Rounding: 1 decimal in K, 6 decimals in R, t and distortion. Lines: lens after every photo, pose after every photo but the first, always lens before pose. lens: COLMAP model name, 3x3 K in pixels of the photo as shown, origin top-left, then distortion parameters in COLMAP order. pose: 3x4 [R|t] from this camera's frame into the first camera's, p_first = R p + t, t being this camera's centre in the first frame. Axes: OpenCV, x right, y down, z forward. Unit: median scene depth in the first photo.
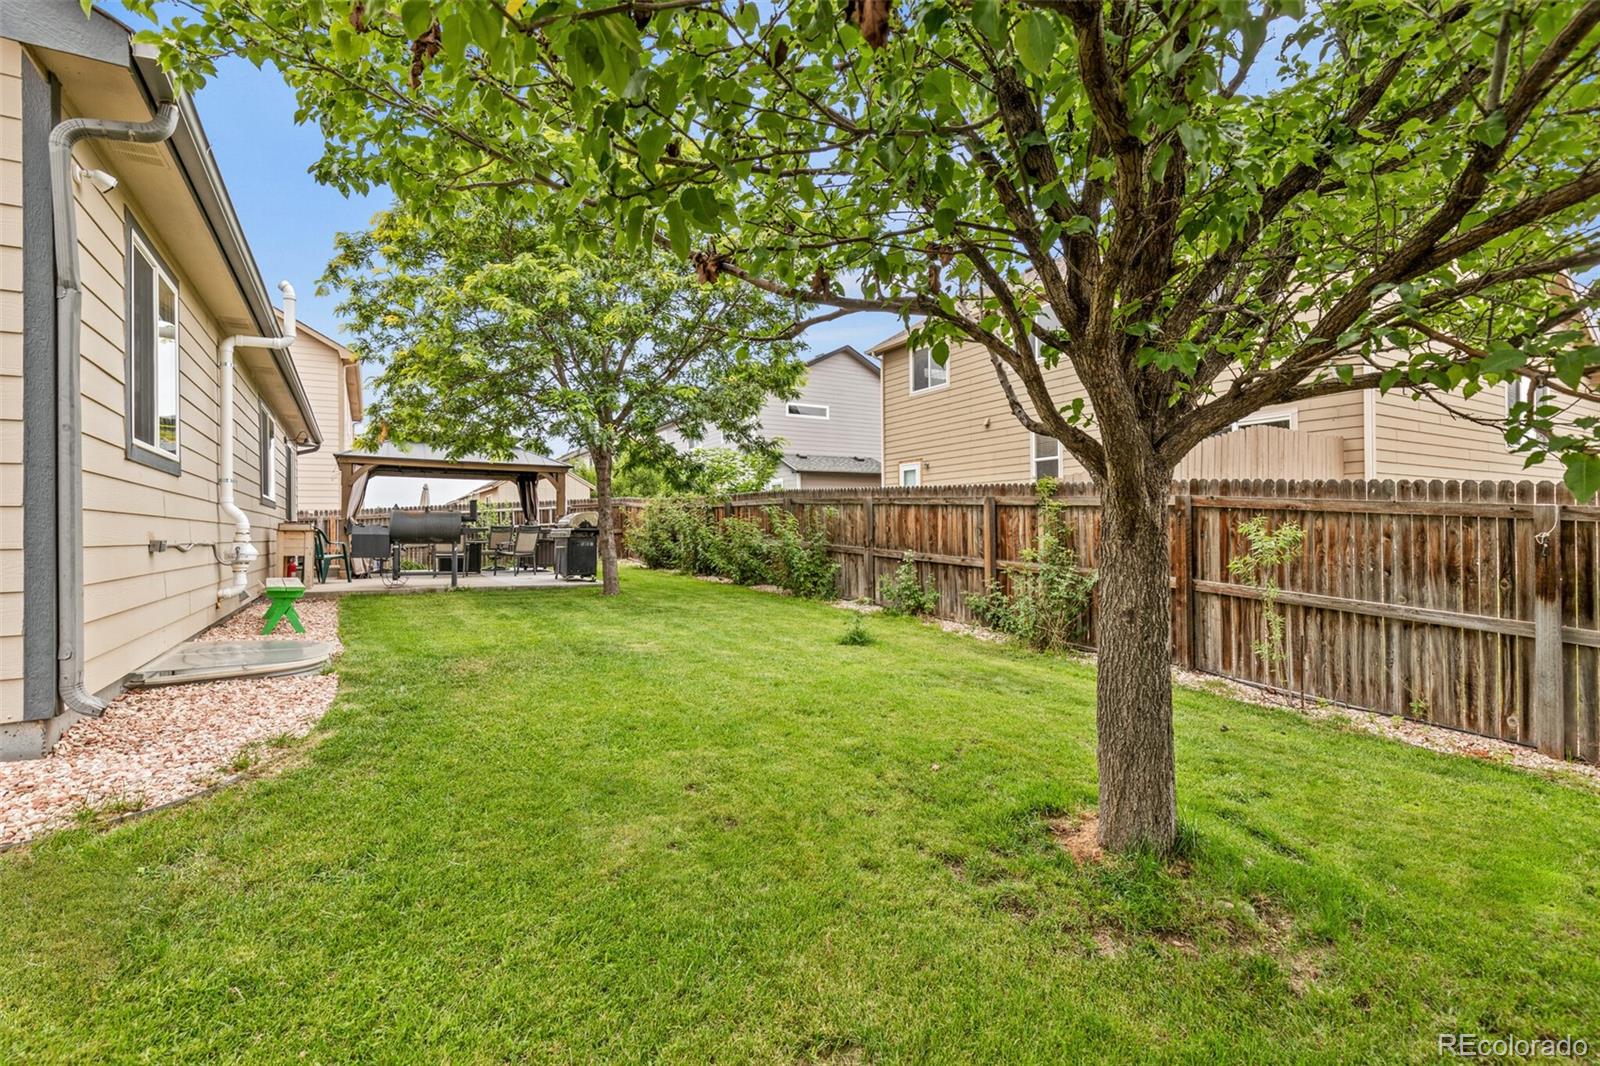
lens RADIAL K [[746.4, 0, 800.0], [0, 746.4, 533.0], [0, 0, 1]] dist [-0.001619, -0.000207]
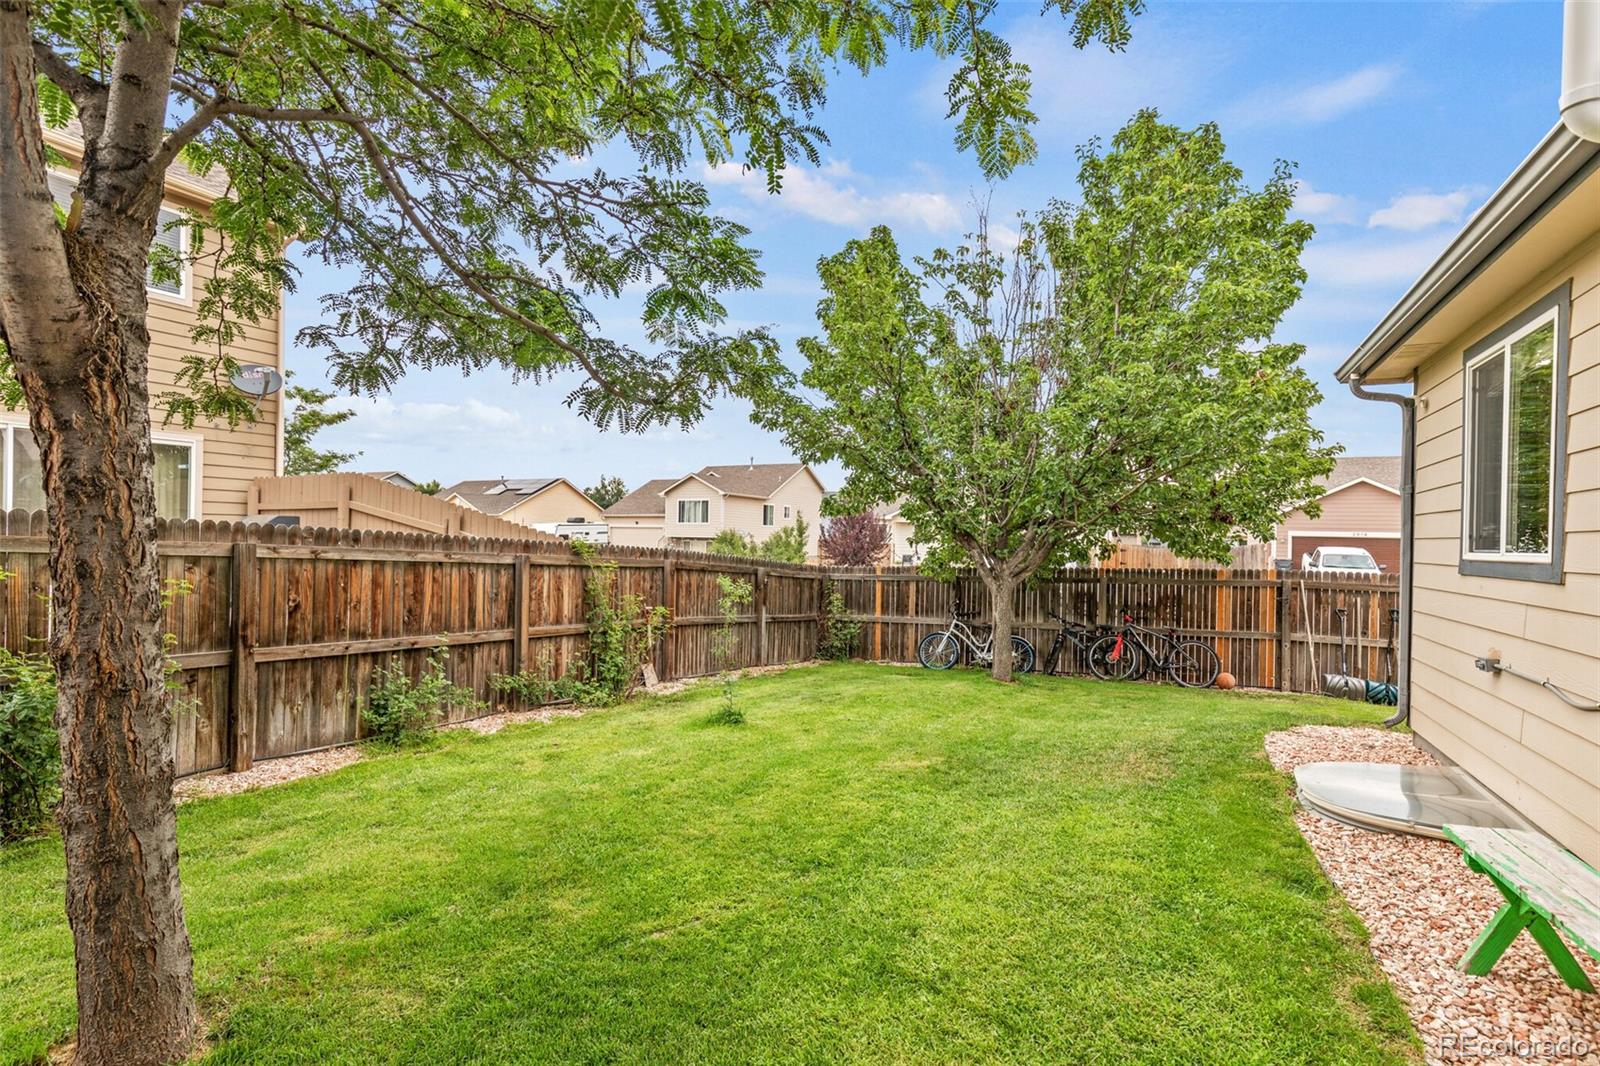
lens RADIAL K [[717.8, 0, 808.7], [0, 717.8, 537.9], [0, 0, 1]] dist [-0.001539, -0.000107]
pose [[-0.536936, 0.004134, 0.843613, -0.645653], [-0.010497, 0.999878, -0.011580, -0.064455], [-0.843558, -0.015073, -0.536827, 1.206326]]
